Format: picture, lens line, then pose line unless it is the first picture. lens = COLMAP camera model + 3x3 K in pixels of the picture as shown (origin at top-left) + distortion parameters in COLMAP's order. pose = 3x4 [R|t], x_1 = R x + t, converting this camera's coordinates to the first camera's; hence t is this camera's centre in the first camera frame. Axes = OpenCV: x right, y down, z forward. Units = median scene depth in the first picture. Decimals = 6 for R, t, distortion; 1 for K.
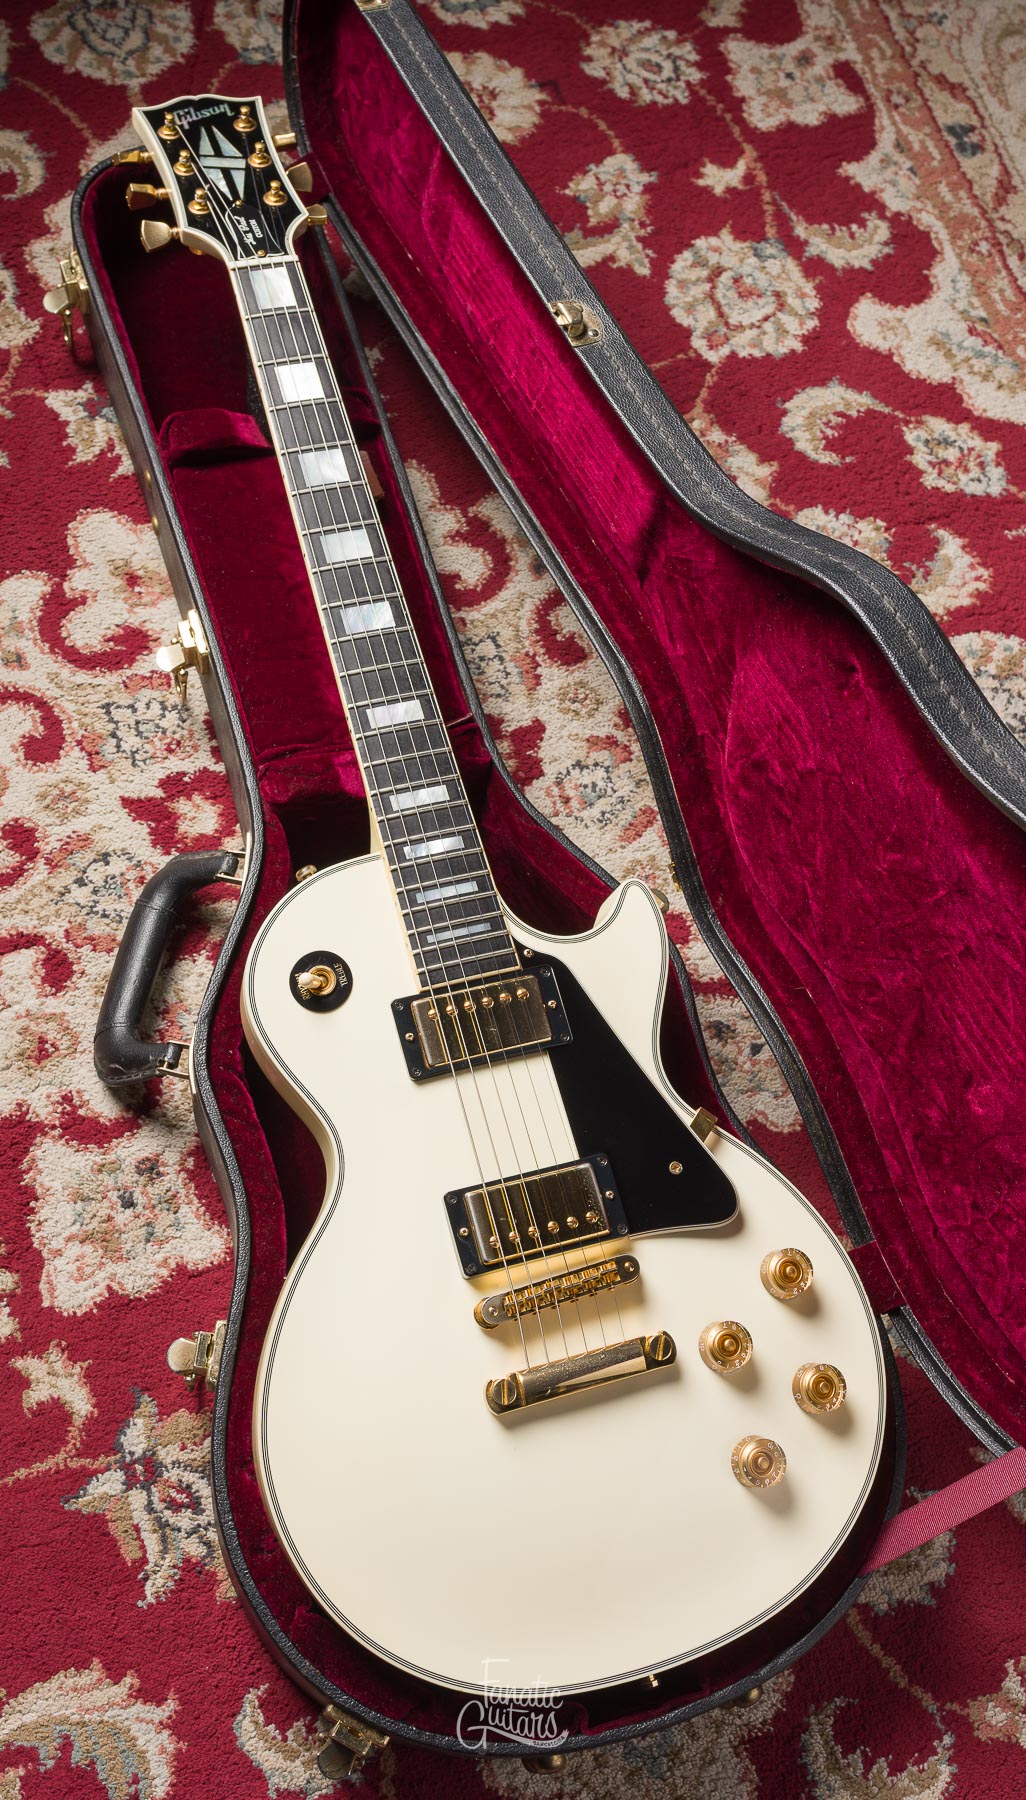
lens RADIAL K [[1902.3, 0, 494.4], [0, 1902.3, 896.5], [0, 0, 1]] dist [0.010353, 0.000000]
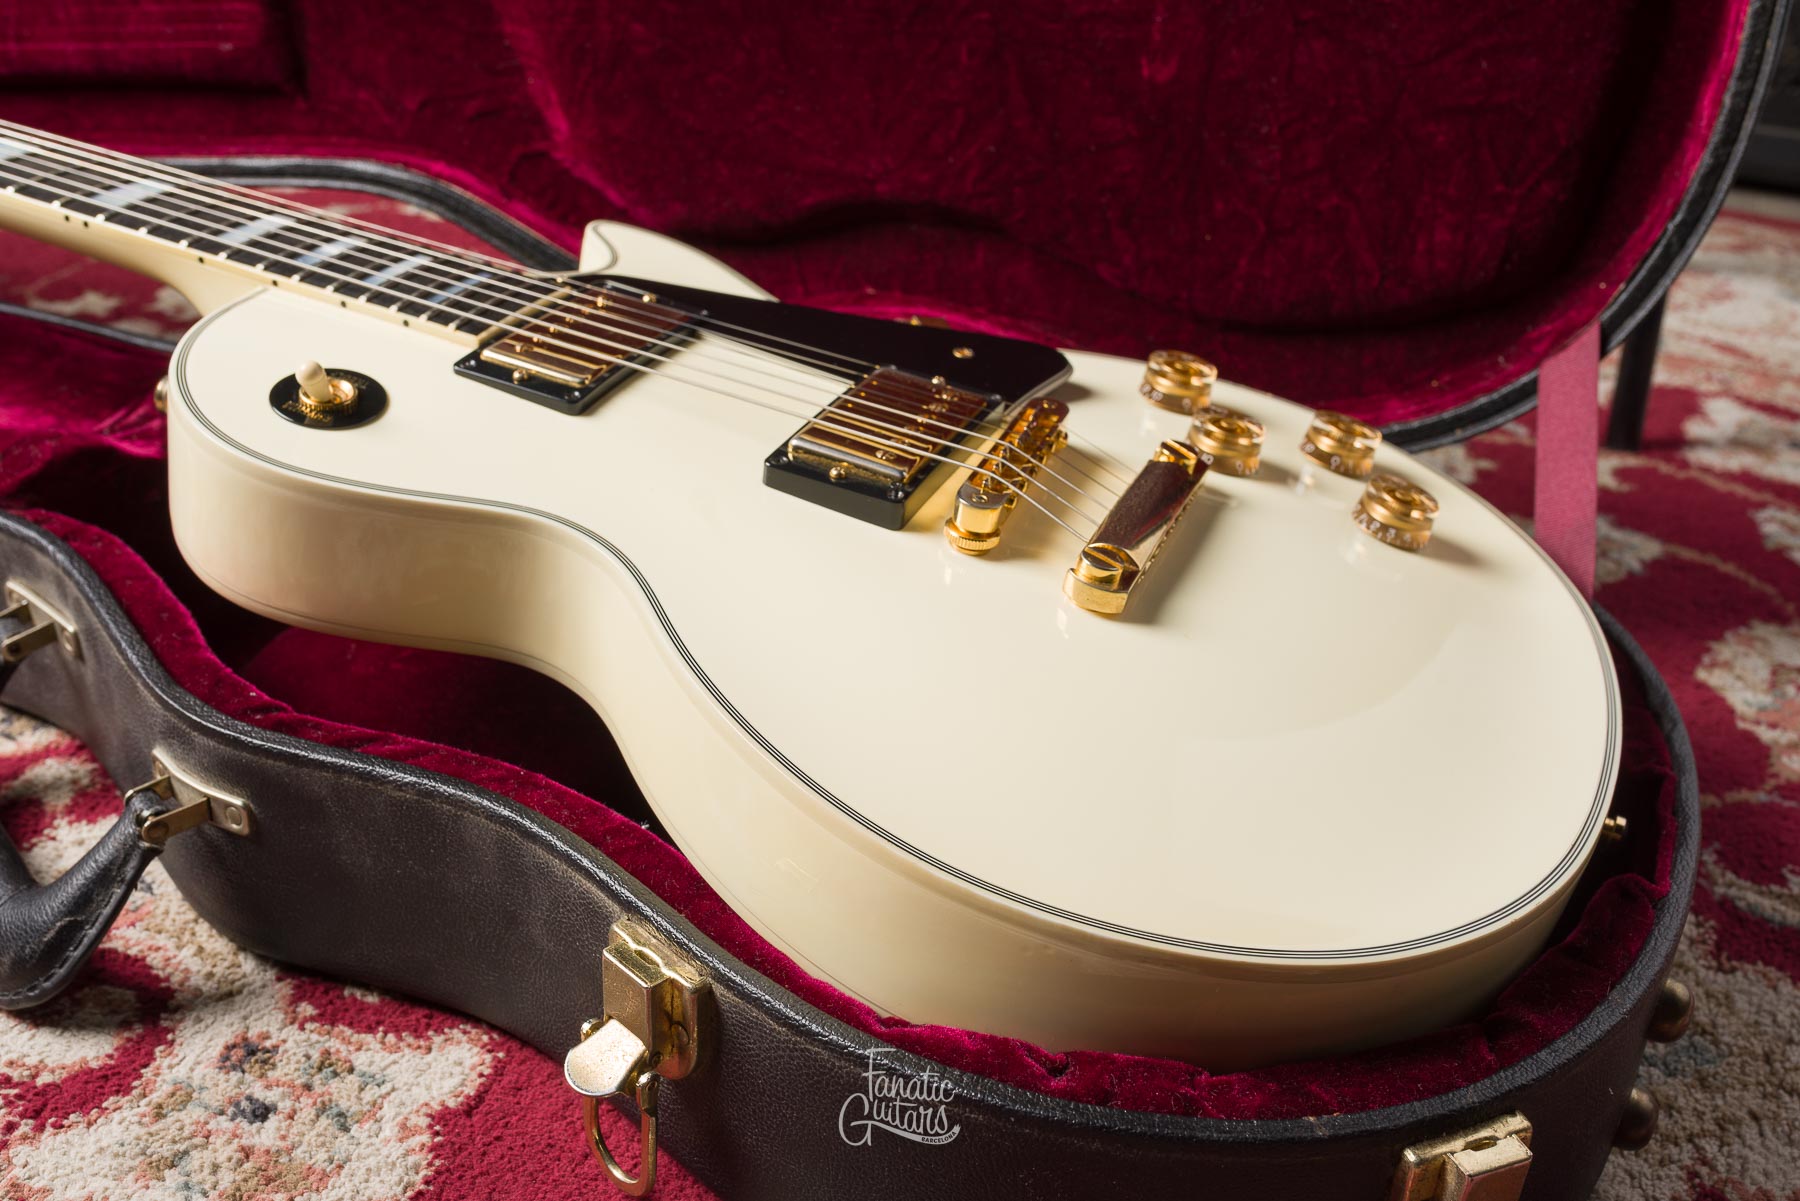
lens RADIAL K [[1879.5, 0, 909.3], [0, 1879.5, 593.6], [0, 0, 1]] dist [0.005079, 0.000000]
pose [[0.626402, -0.461592, 0.628135, -0.294193], [0.722360, 0.646577, -0.245223, 0.279736], [-0.292945, 0.607347, 0.738453, 0.479359]]
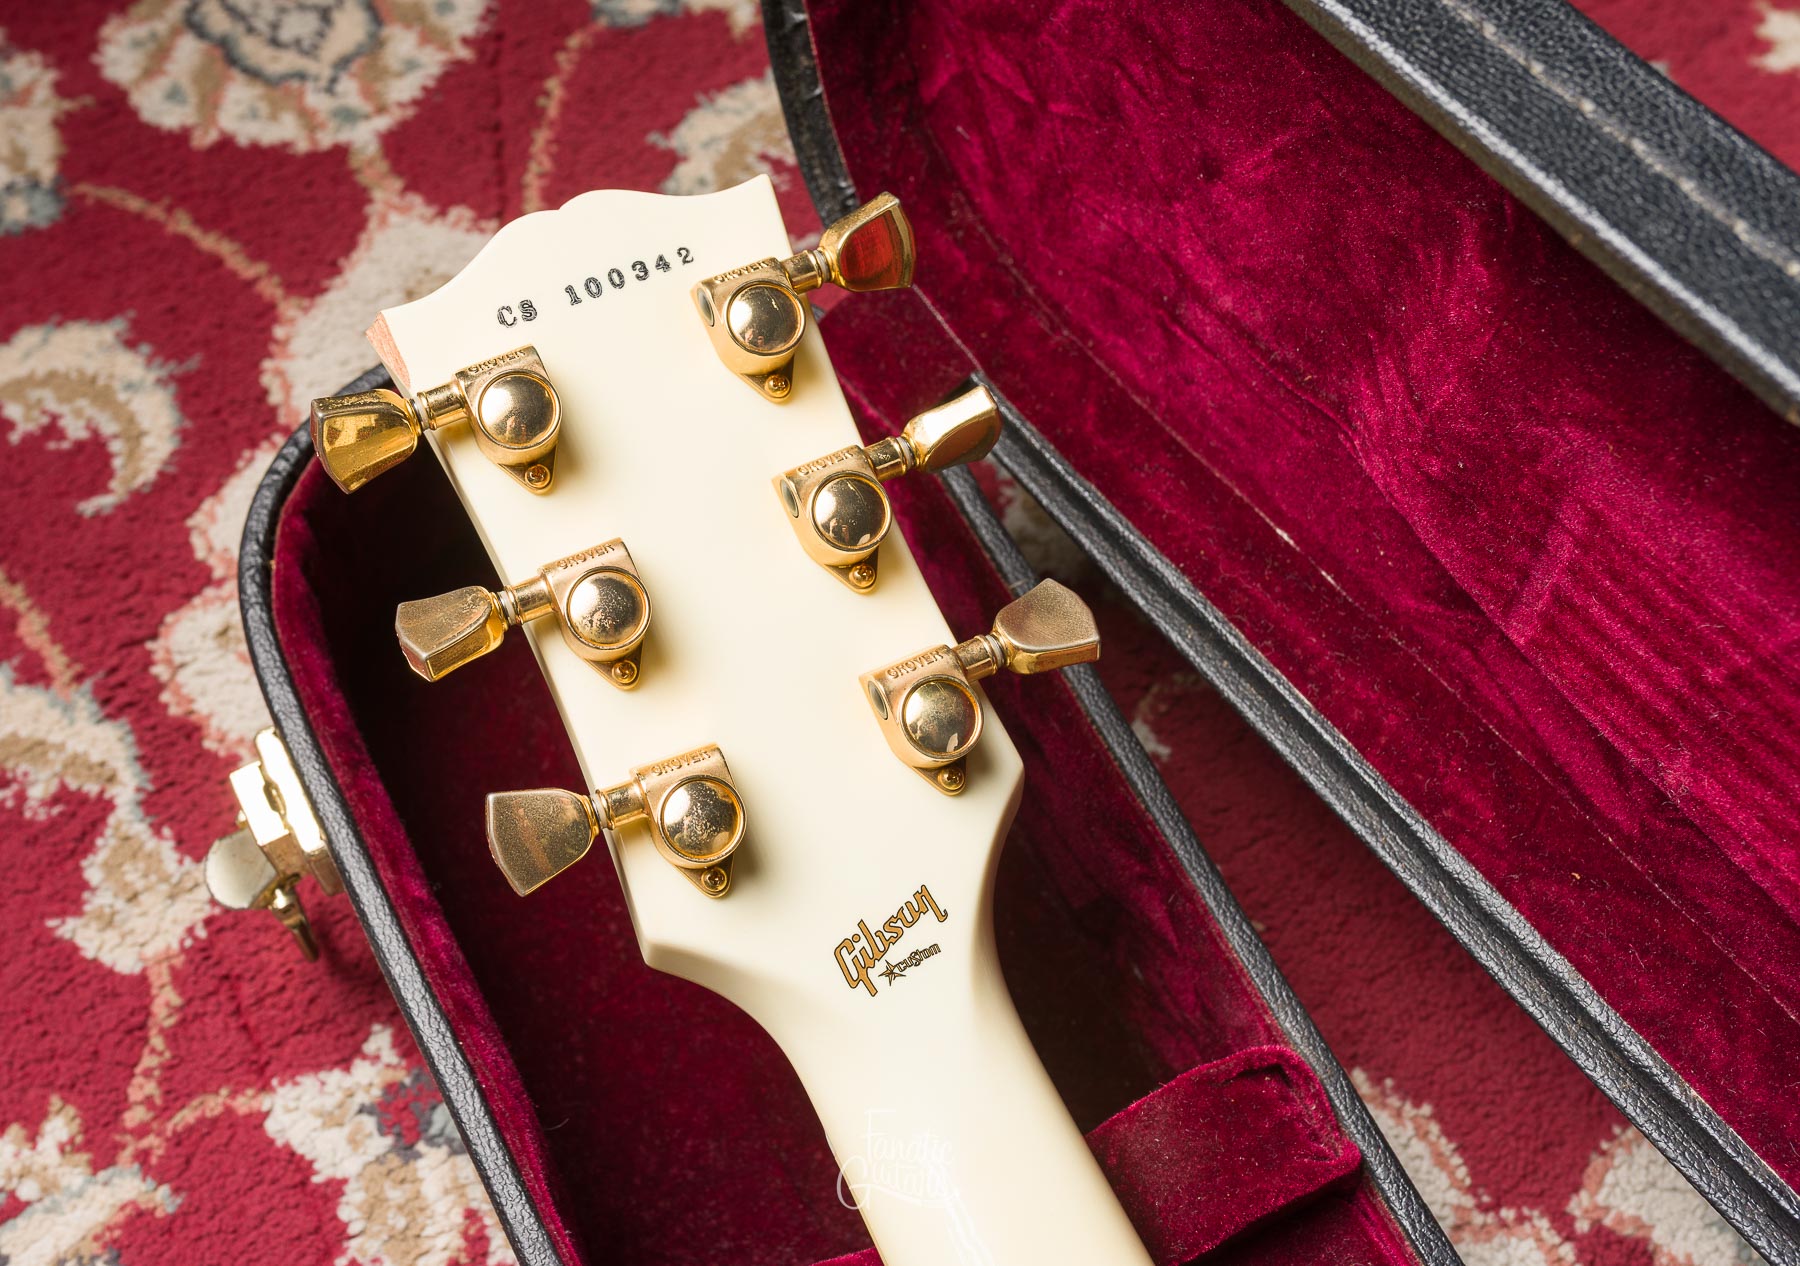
lens RADIAL K [[2096.7, 0, 745.5], [0, 2096.7, 555.6], [0, 0, 1]] dist [0.011266, 0.000000]
pose [[0.978391, -0.196505, -0.064320, -0.116898], [0.189585, 0.976737, -0.100214, -0.332493], [0.082516, 0.085854, 0.992885, 0.679978]]
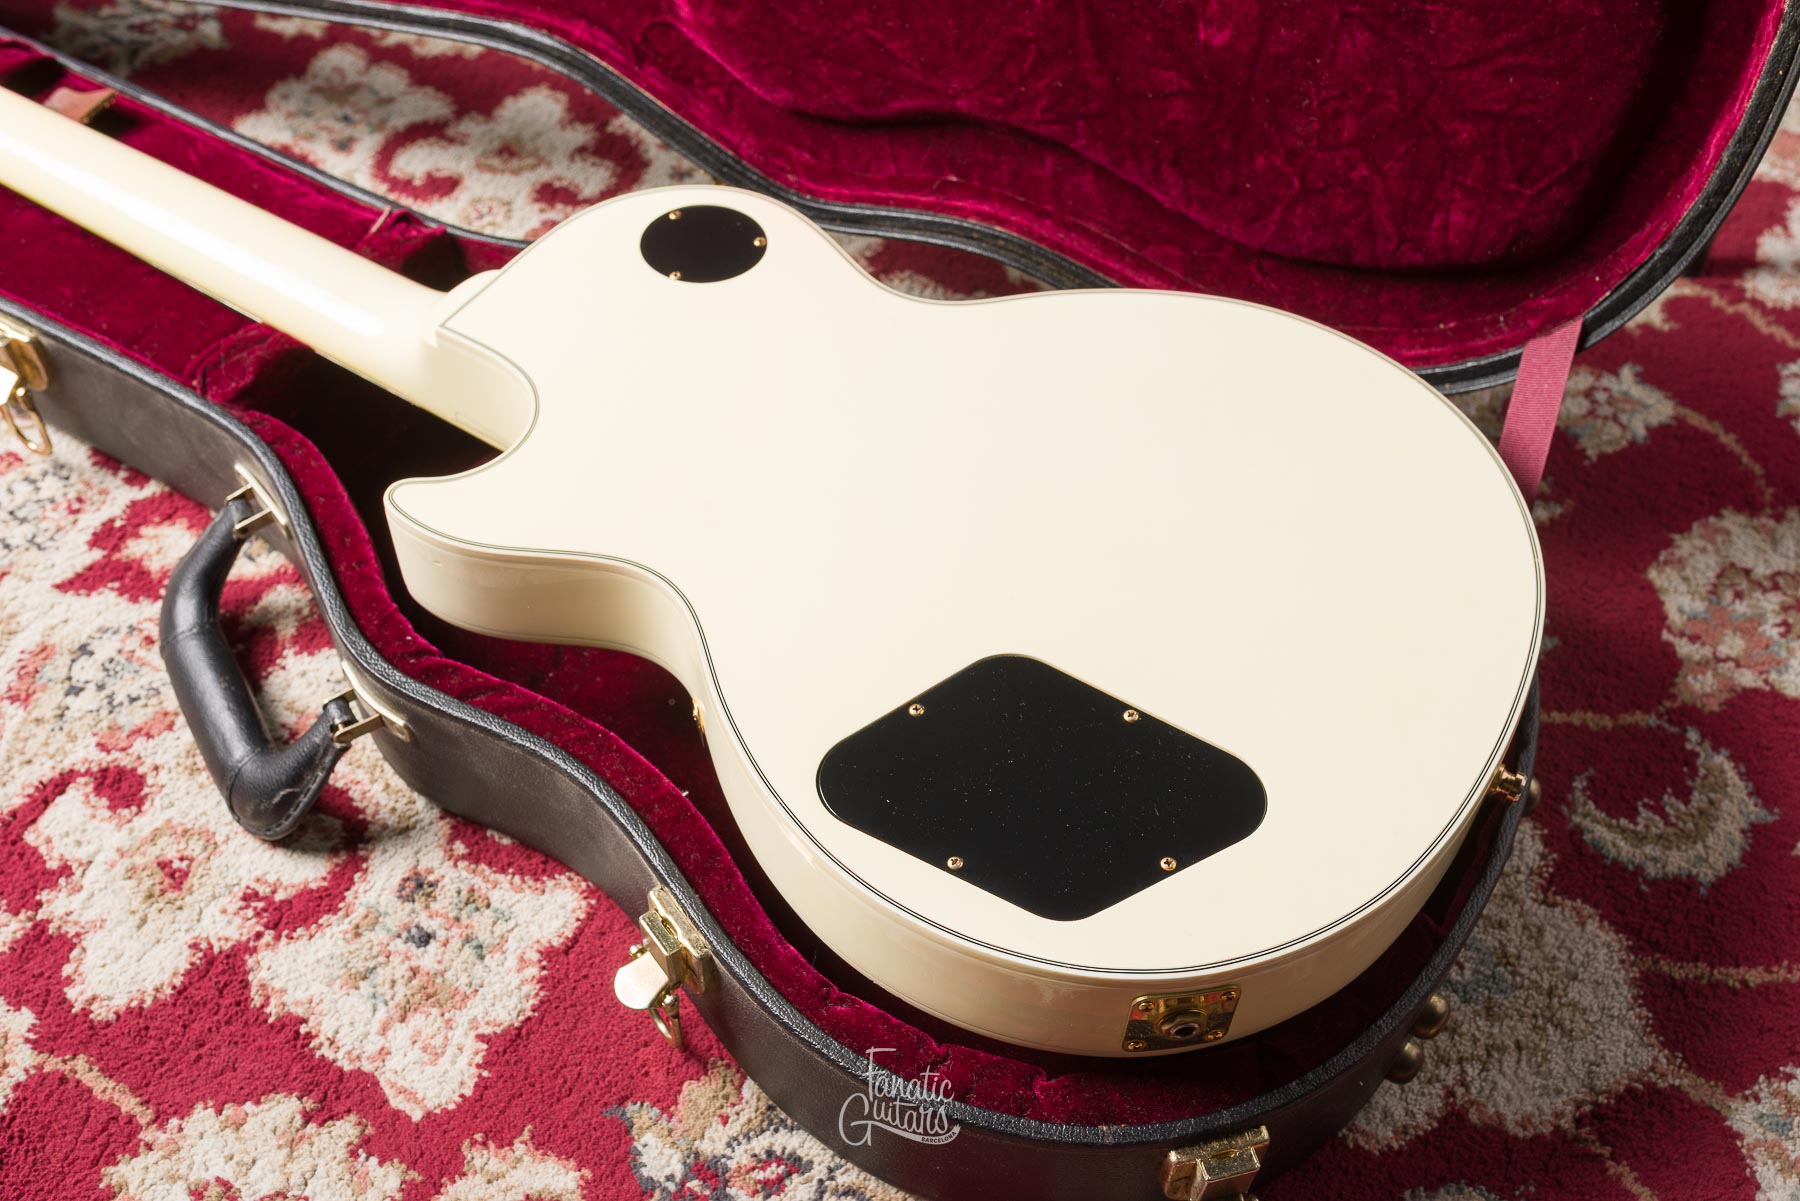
lens RADIAL K [[1788.5, 0, 908.3], [0, 1788.5, 588.0], [0, 0, 1]] dist [0.009434, 0.000000]
pose [[0.730491, -0.591175, 0.341899, -0.190329], [0.648945, 0.756840, -0.077869, 0.206525], [-0.212729, 0.278757, 0.936505, 0.301460]]
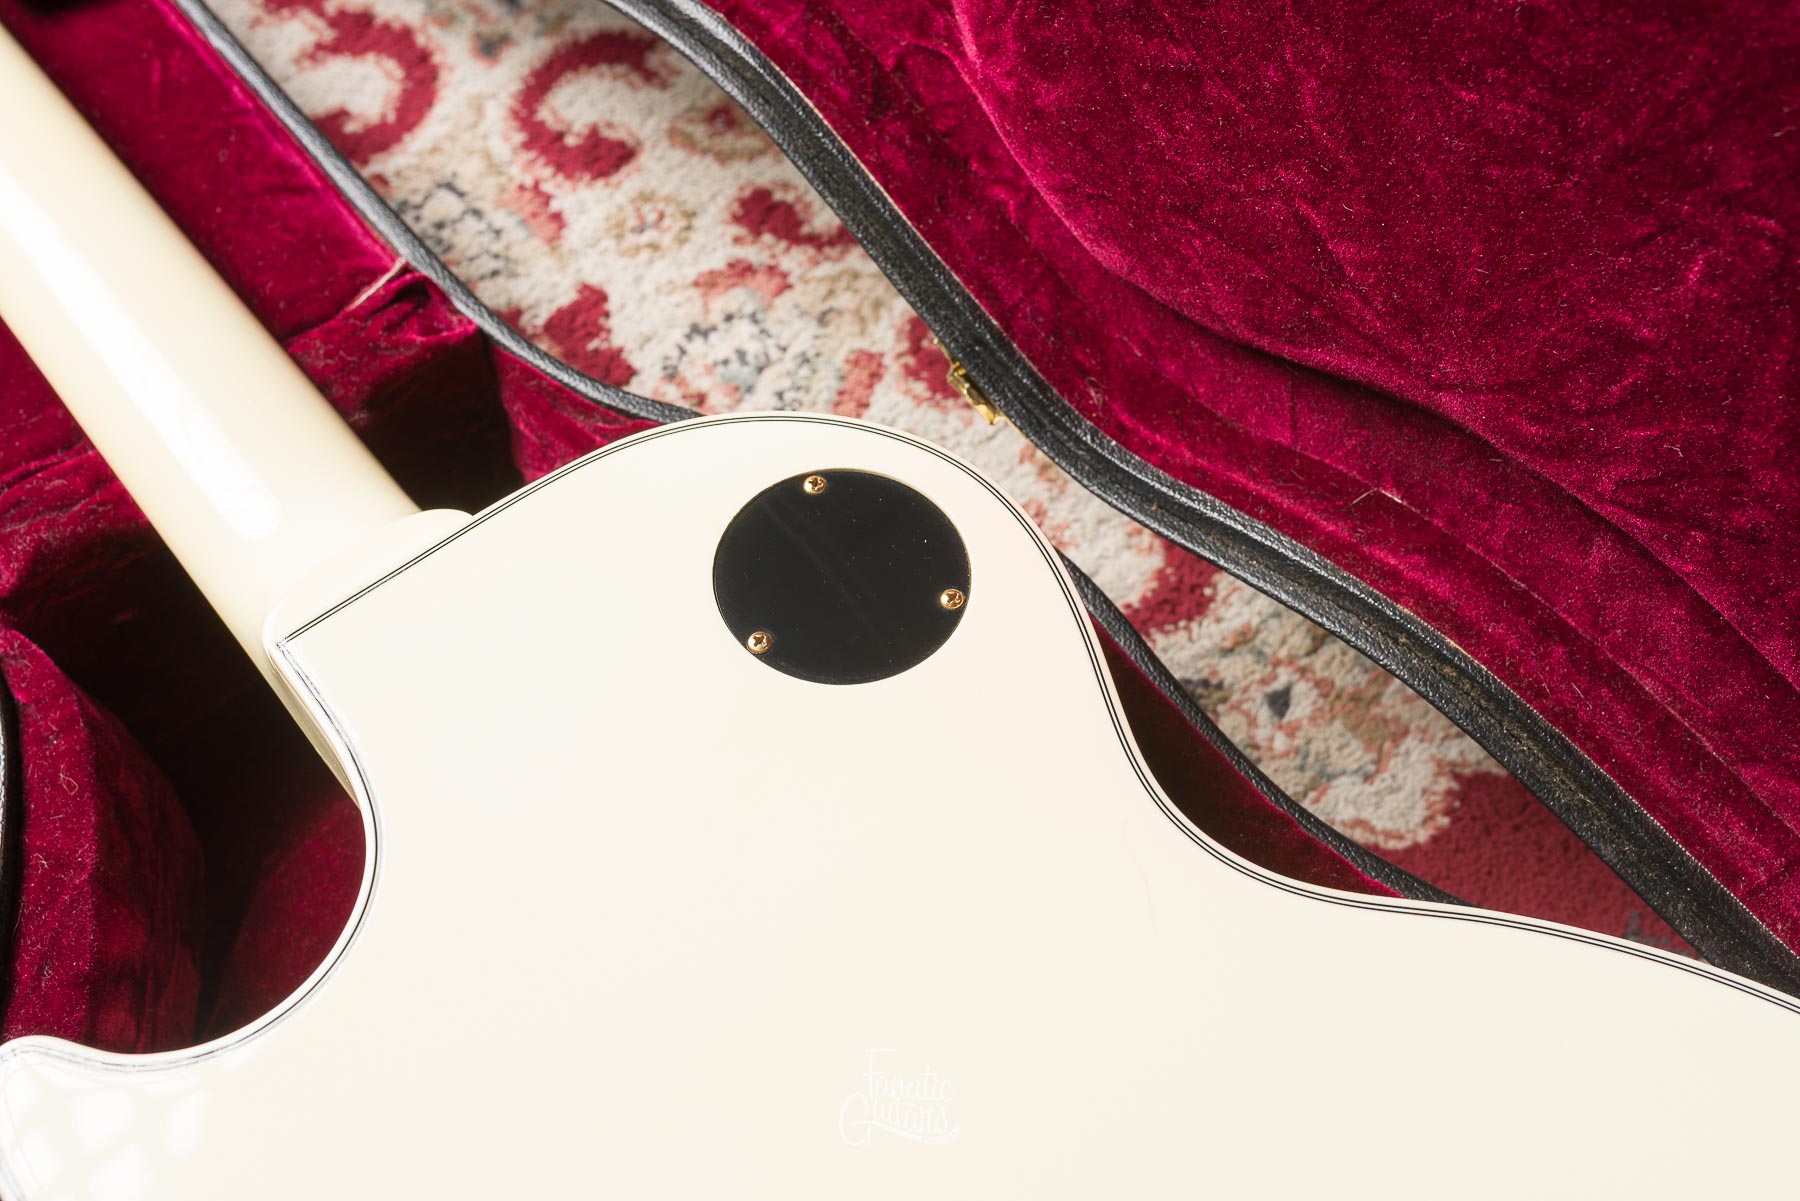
lens RADIAL K [[1788.5, 0, 904.5], [0, 1788.5, 602.8], [0, 0, 1]] dist [0.009434, 0.000000]
pose [[0.913133, -0.395915, 0.097158, 0.021199], [0.402701, 0.913098, -0.063913, 0.048486], [-0.063411, 0.097486, 0.993215, 0.561676]]
